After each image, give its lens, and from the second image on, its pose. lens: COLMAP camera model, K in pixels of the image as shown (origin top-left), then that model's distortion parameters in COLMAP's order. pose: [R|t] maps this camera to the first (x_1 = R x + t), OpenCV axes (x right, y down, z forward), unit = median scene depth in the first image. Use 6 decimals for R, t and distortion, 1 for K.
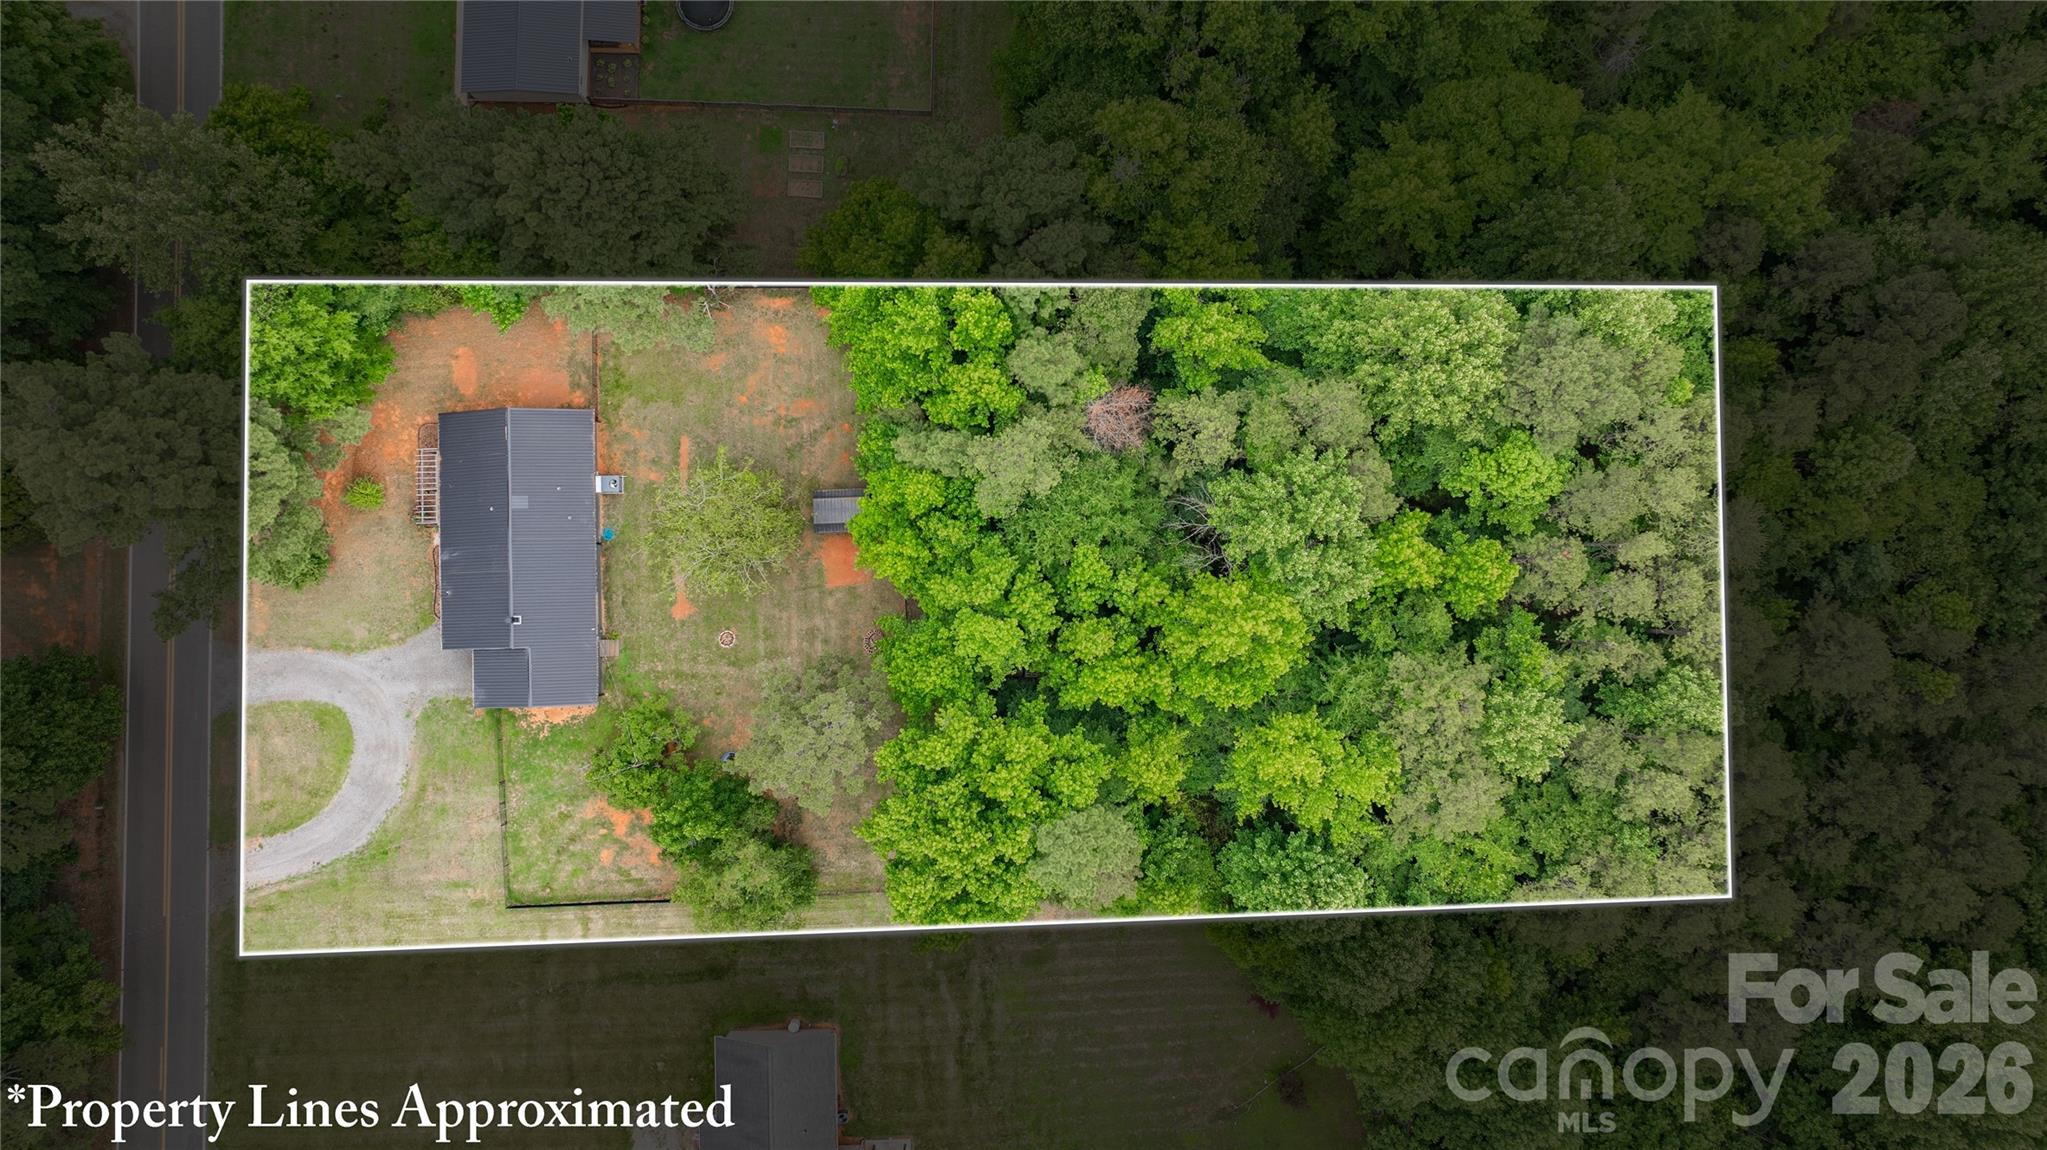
lens RADIAL K [[1509.9, 0, 1017.0], [0, 1509.9, 566.9], [0, 0, 1]] dist [-0.002072, 0.000631]
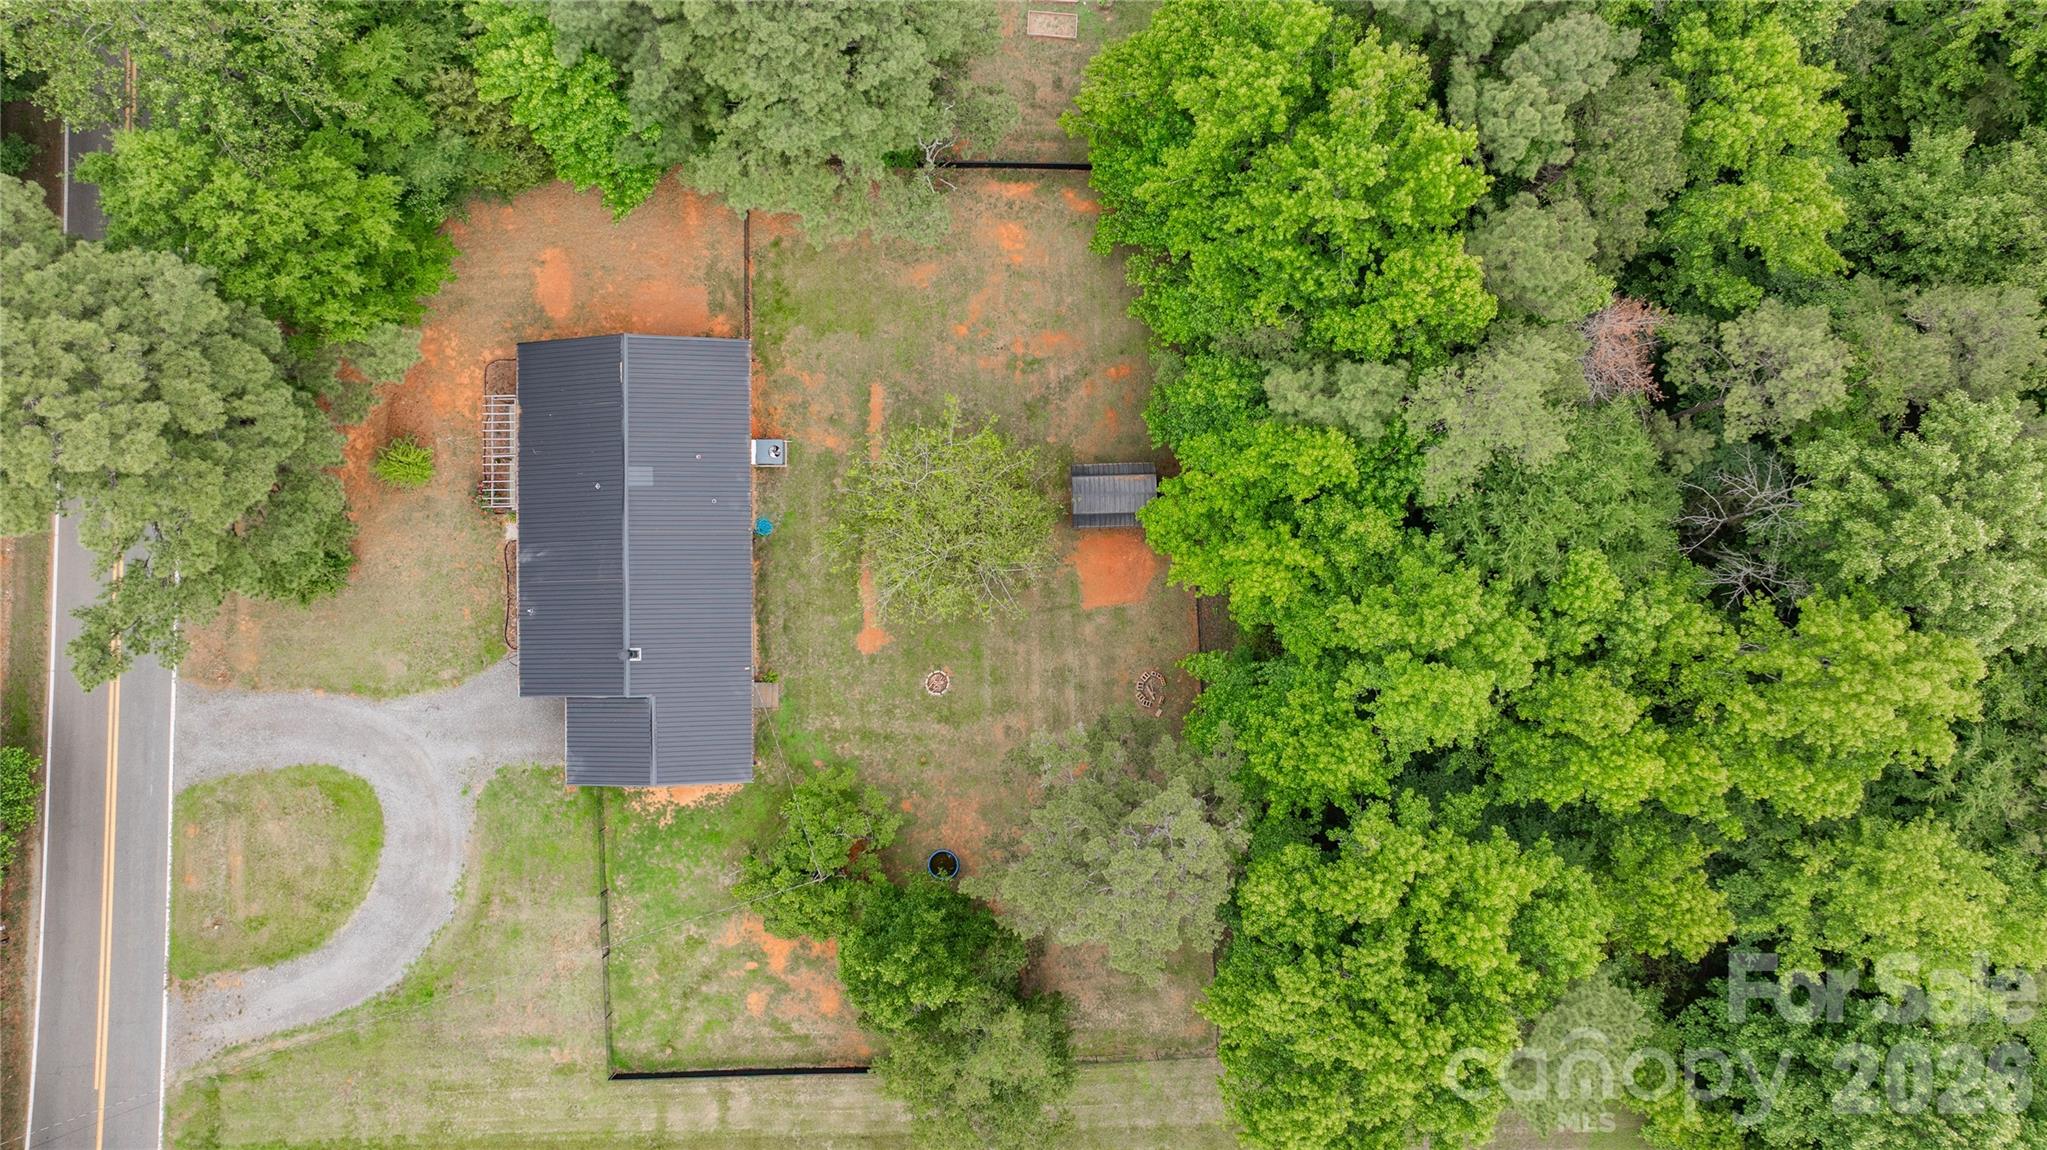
lens RADIAL K [[1470.2, 0, 1012.6], [0, 1470.2, 563.9], [0, 0, 1]] dist [-0.012737, 0.008903]
pose [[0.999936, 0.010293, 0.004748, -0.164476], [-0.010282, 0.999944, -0.002456, -0.004442], [-0.004773, 0.002407, 0.999986, 0.345571]]
